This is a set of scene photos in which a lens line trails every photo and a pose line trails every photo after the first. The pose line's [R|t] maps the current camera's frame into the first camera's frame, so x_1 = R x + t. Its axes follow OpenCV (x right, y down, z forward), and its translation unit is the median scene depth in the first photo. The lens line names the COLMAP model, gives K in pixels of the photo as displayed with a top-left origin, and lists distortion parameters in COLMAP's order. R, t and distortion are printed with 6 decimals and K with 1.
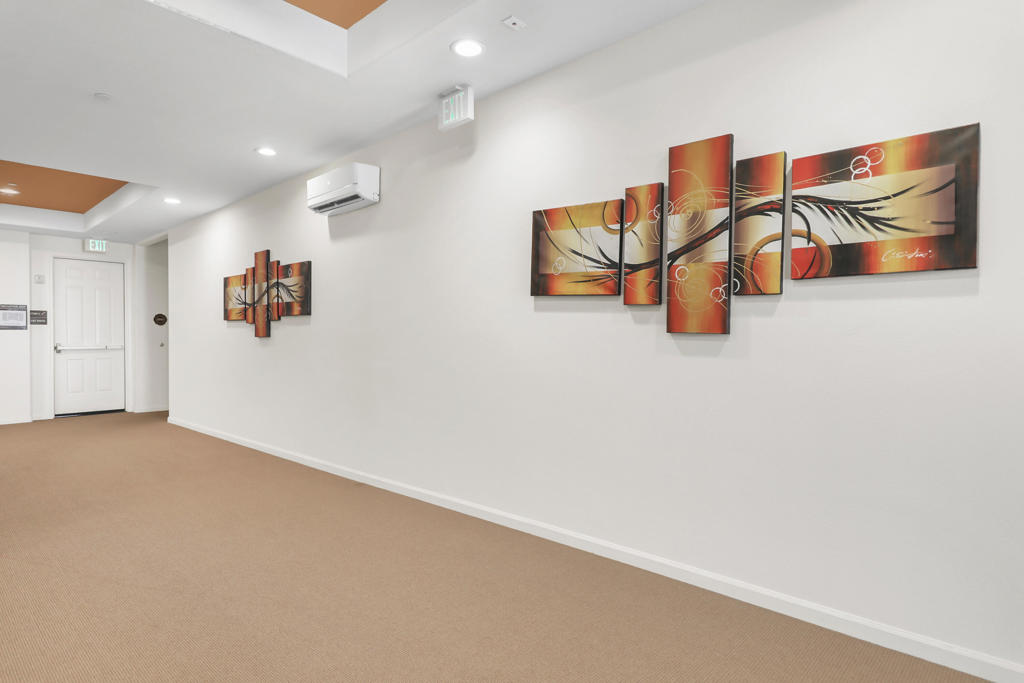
lens RADIAL K [[580.7, 0, 512.0], [0, 580.7, 341.5], [0, 0, 1]] dist [0.002752, 0.000527]
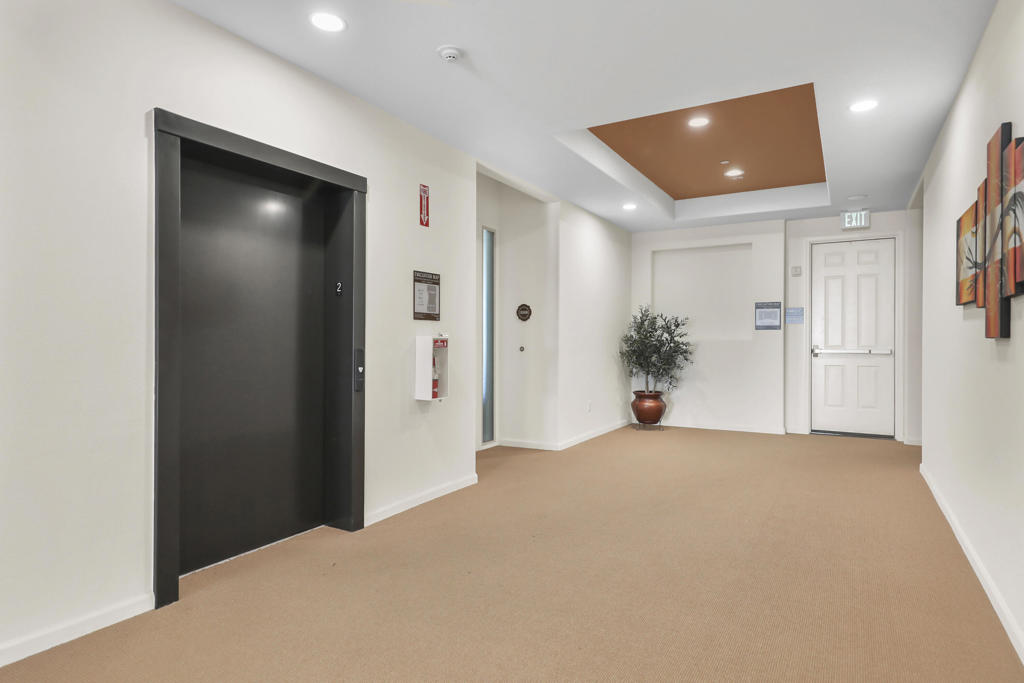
lens RADIAL K [[580.7, 0, 512.0], [0, 580.7, 341.5], [0, 0, 1]] dist [0.002752, 0.000527]
pose [[0.239247, 0.007487, -0.970930, -0.073059], [-0.009446, 0.999941, 0.005383, -0.003049], [0.970913, 0.007884, 0.239303, 0.383111]]
